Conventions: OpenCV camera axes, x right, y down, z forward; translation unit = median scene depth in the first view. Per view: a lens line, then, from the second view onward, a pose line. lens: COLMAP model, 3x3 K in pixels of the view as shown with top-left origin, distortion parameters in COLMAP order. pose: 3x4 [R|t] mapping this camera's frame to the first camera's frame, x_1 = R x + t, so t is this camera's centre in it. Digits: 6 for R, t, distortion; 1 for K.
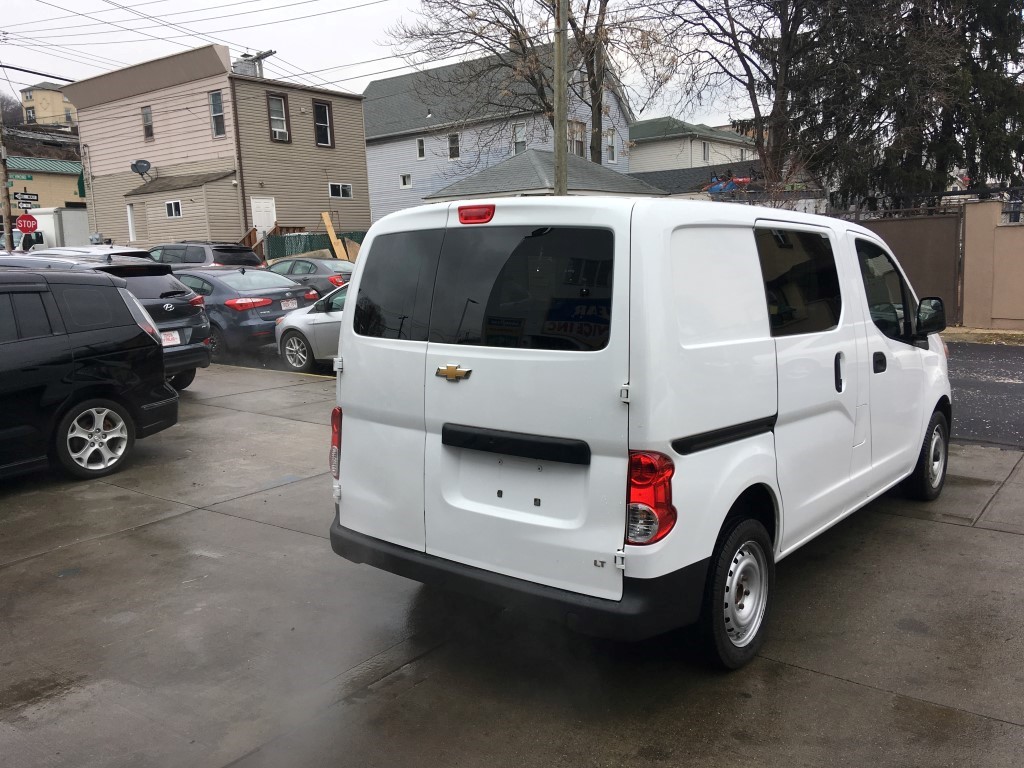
lens RADIAL K [[888.5, 0, 481.6], [0, 888.5, 381.1], [0, 0, 1]] dist [0.068297, -0.000033]
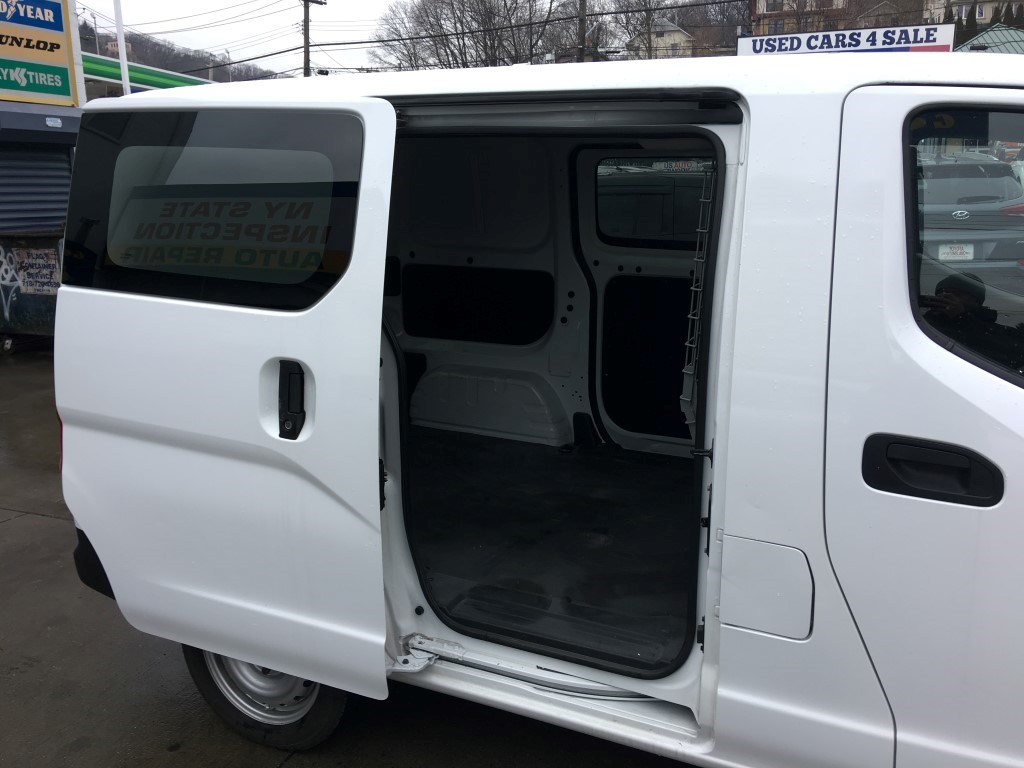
lens RADIAL K [[885.3, 0, 512.0], [0, 885.3, 384.0], [0, 0, 1]] dist [-0.010992, -0.013440]
pose [[0.266046, 0.234912, -0.934899, 0.915751], [-0.118968, 0.970439, 0.209987, -0.134969], [0.956591, 0.055357, 0.286128, 0.962419]]
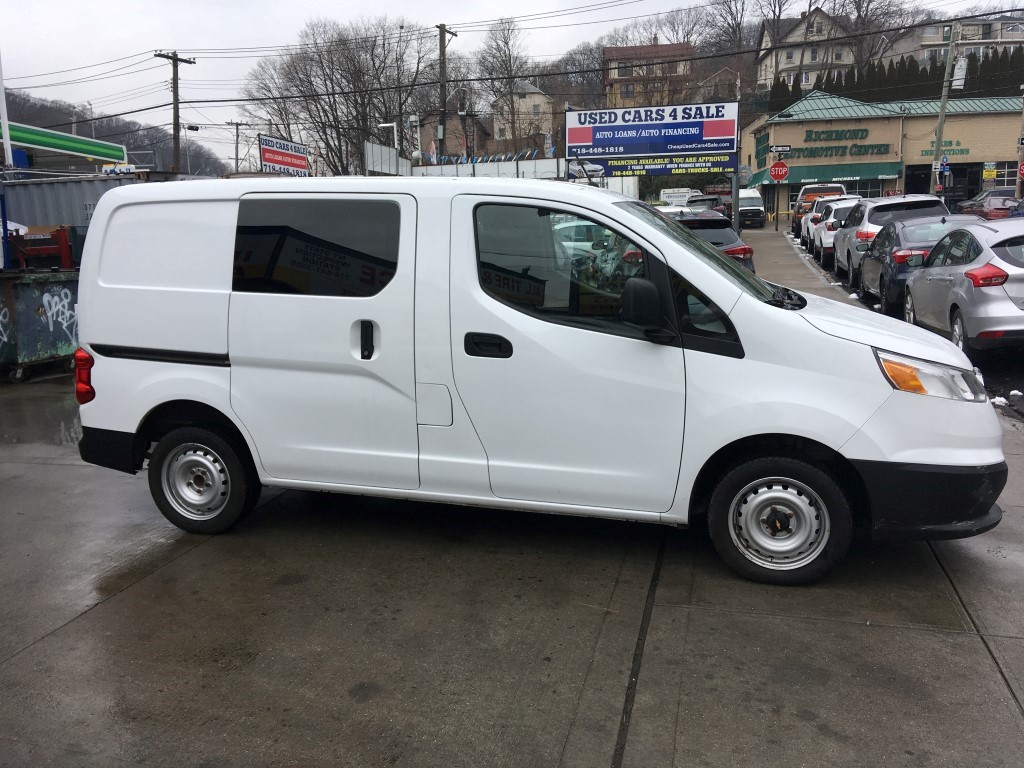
lens RADIAL K [[870.3, 0, 508.9], [0, 870.3, 361.0], [0, 0, 1]] dist [0.058256, -0.000141]
pose [[0.396339, 0.152509, -0.905349, 1.577604], [-0.113624, 0.986674, 0.116466, -0.137465], [0.911046, 0.056710, 0.408386, 0.866712]]
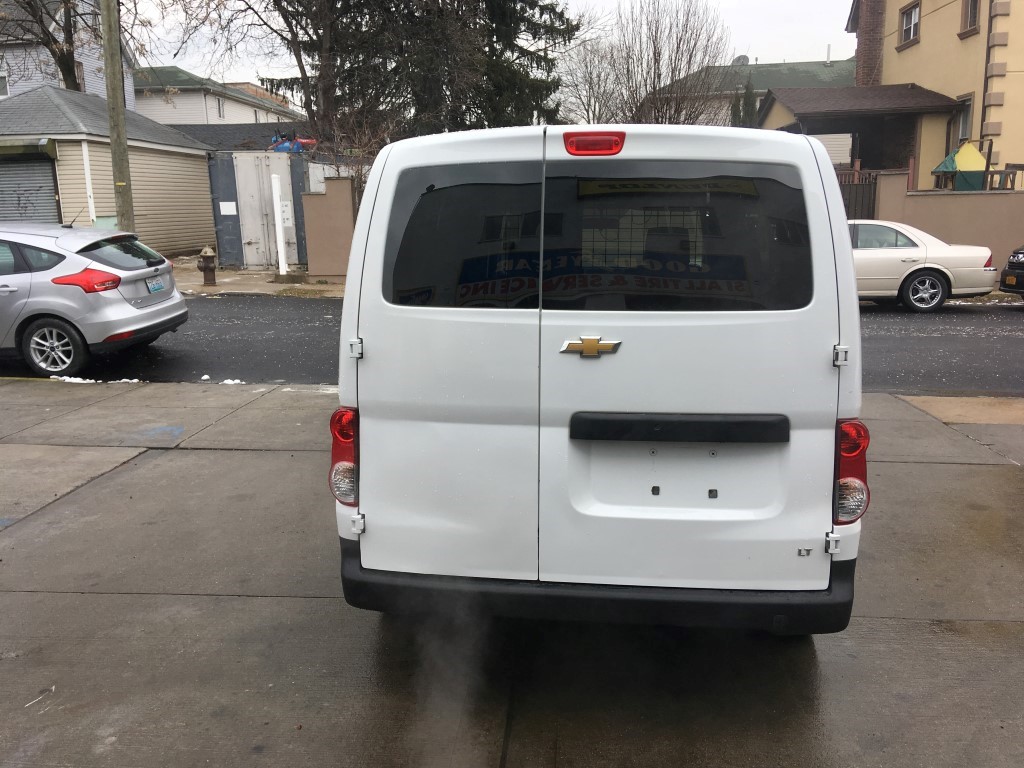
lens RADIAL K [[884.0, 0, 512.0], [0, 884.0, 384.0], [0, 0, 1]] dist [0.141271, -0.225825]
pose [[0.833997, -0.086505, 0.544946, -0.498032], [0.064388, 0.996144, 0.059587, -0.026908], [-0.547999, -0.014608, 0.836351, 0.367659]]
